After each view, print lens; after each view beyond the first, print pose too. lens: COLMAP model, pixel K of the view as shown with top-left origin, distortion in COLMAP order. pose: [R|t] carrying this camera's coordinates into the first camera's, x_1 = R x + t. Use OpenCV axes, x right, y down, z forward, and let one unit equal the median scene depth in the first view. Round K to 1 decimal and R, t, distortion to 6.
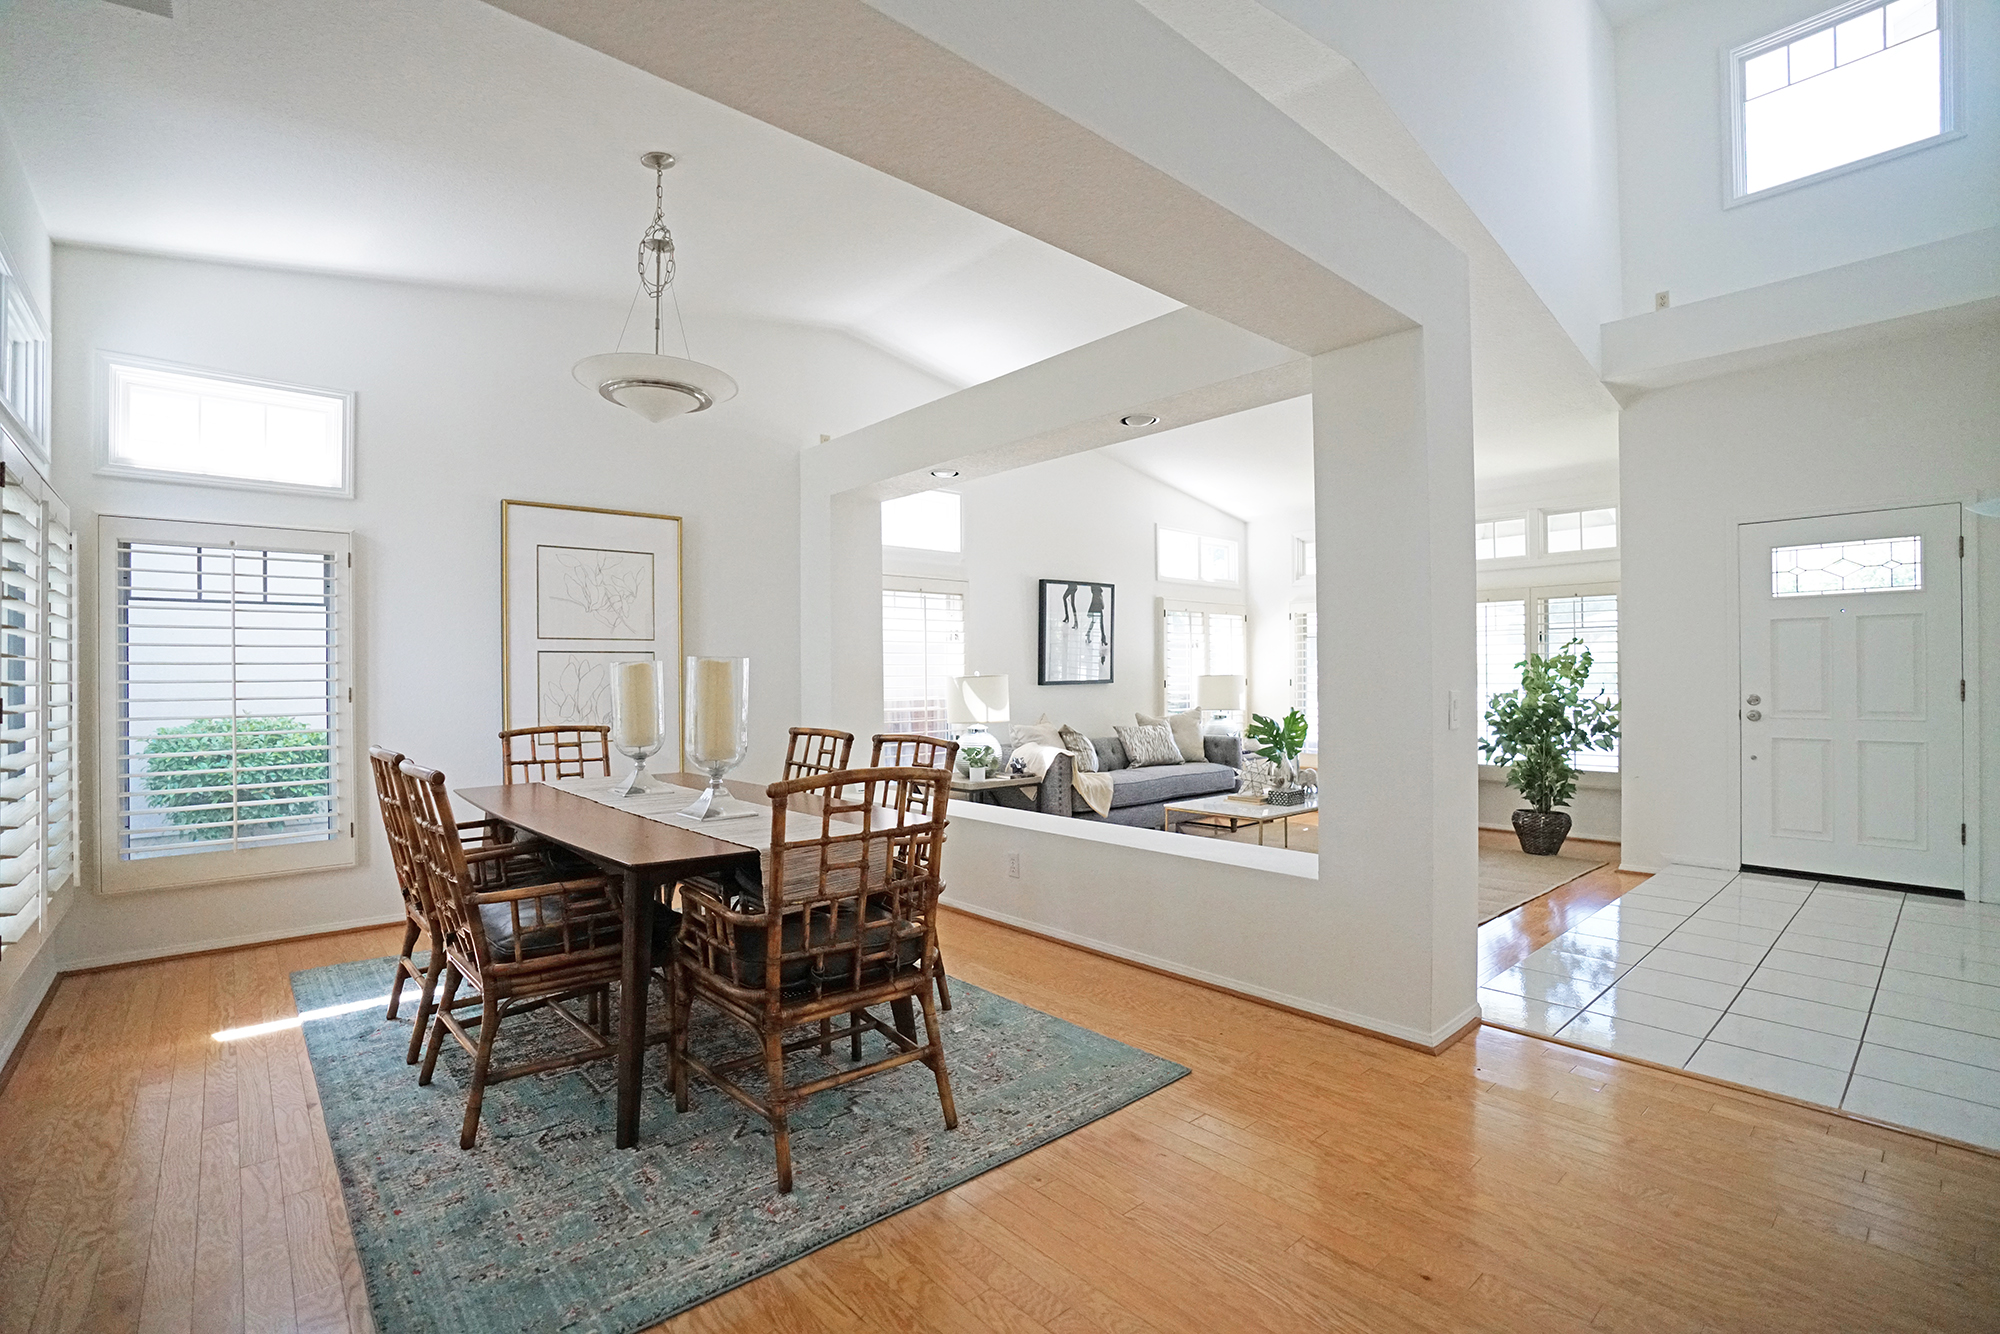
lens RADIAL K [[914.3, 0, 996.1], [0, 914.3, 672.4], [0, 0, 1]] dist [-0.074239, 0.029122]
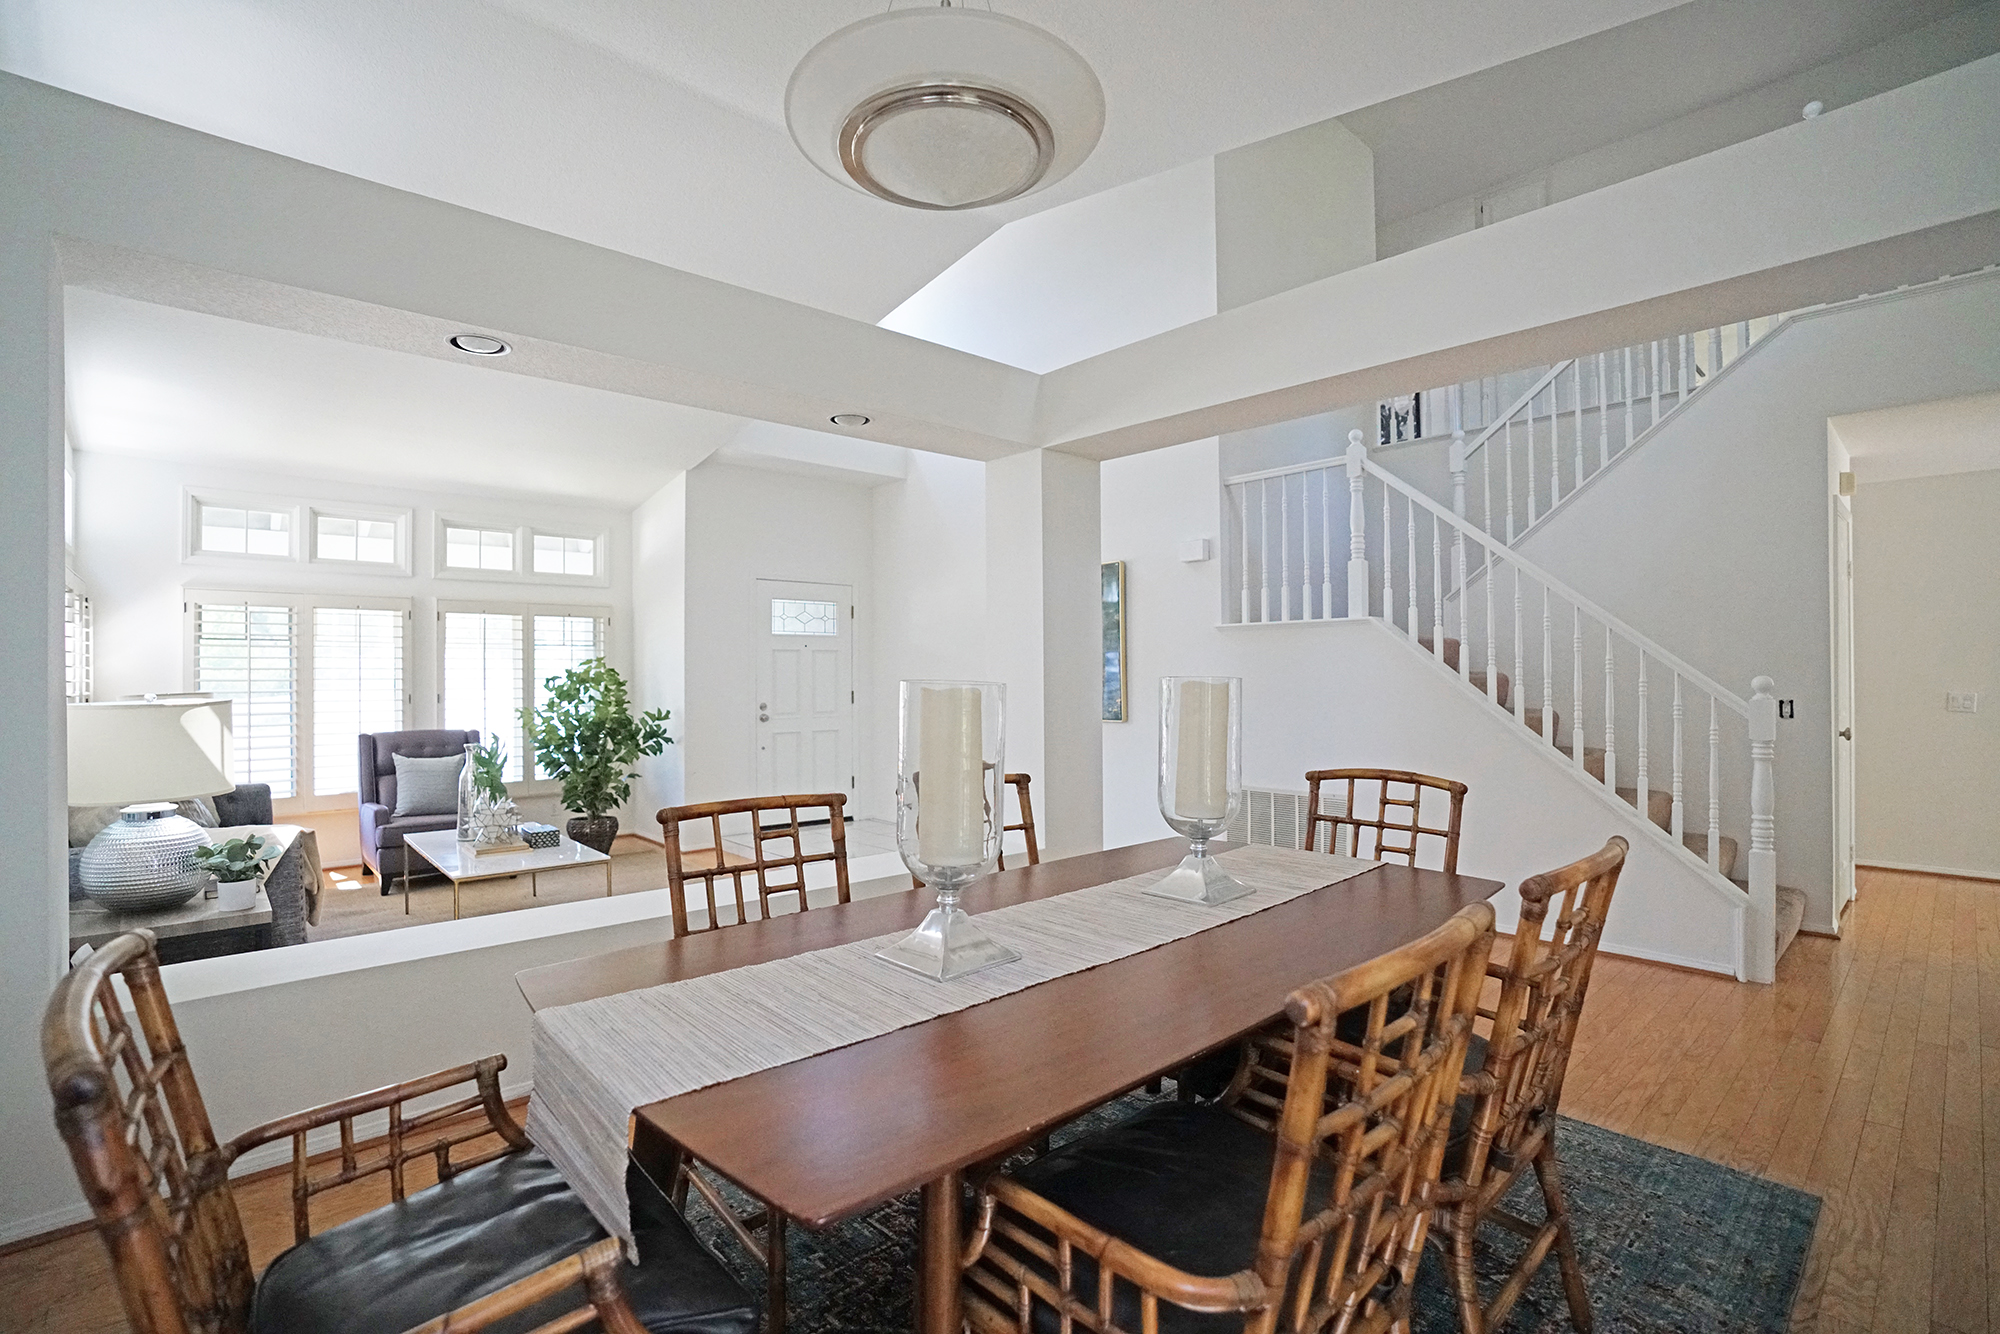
lens RADIAL K [[914.3, 0, 996.1], [0, 914.3, 672.4], [0, 0, 1]] dist [-0.074239, 0.029122]
pose [[-0.010030, 0.009806, 0.999902, -0.433126], [0.000413, 0.999952, -0.009802, -0.006310], [-0.999950, 0.000314, -0.010034, 0.484493]]
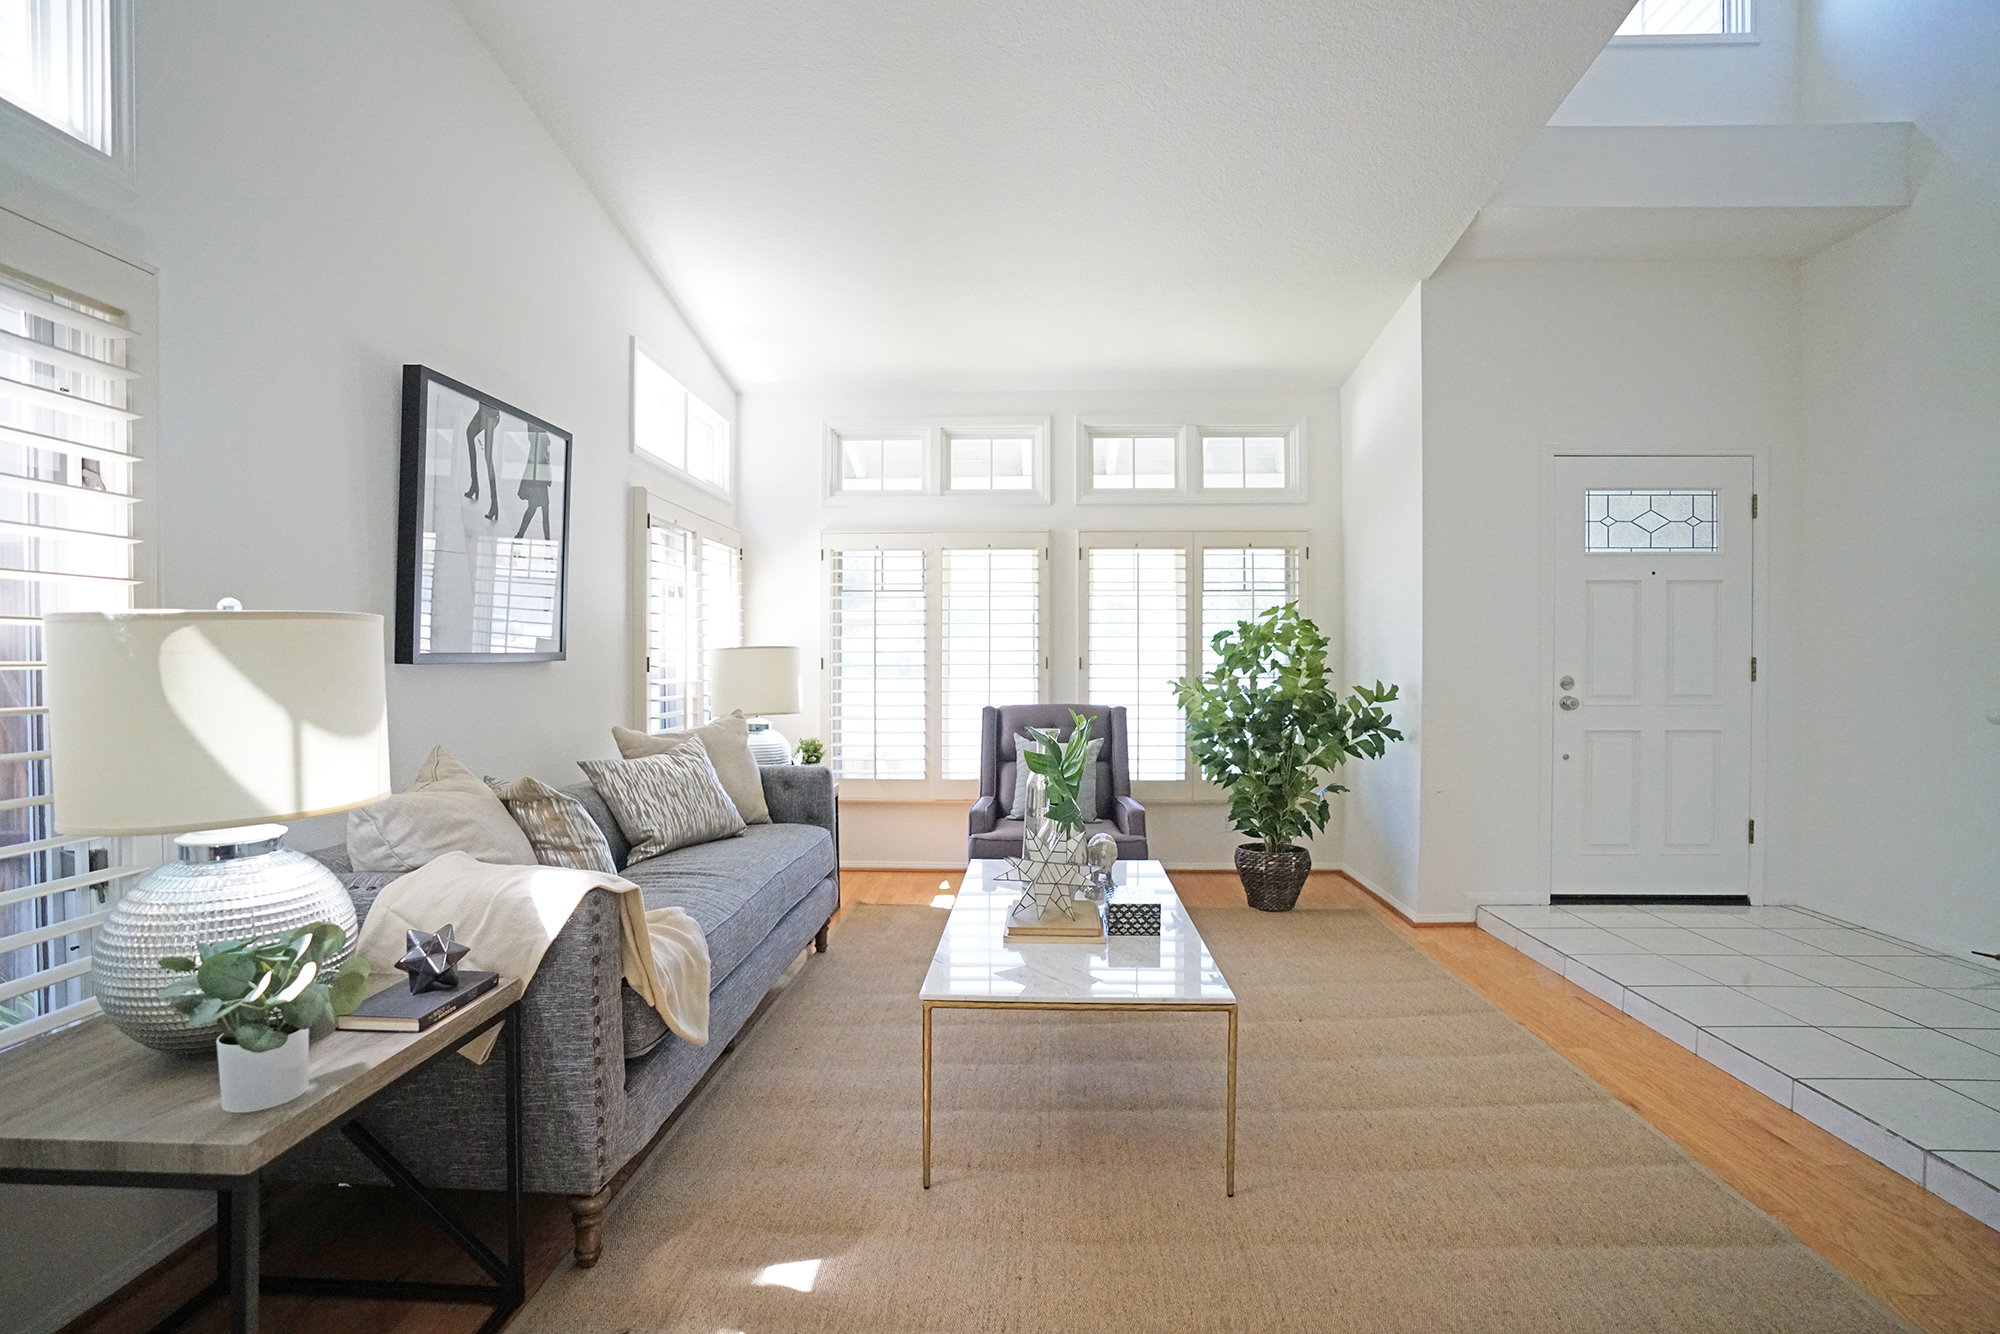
lens RADIAL K [[914.3, 0, 996.1], [0, 914.3, 672.4], [0, 0, 1]] dist [-0.074239, 0.029122]
pose [[0.694980, -0.003737, 0.719020, -0.041712], [-0.006123, 0.999919, 0.011115, 0.012279], [-0.719003, -0.012127, 0.694901, 0.611000]]
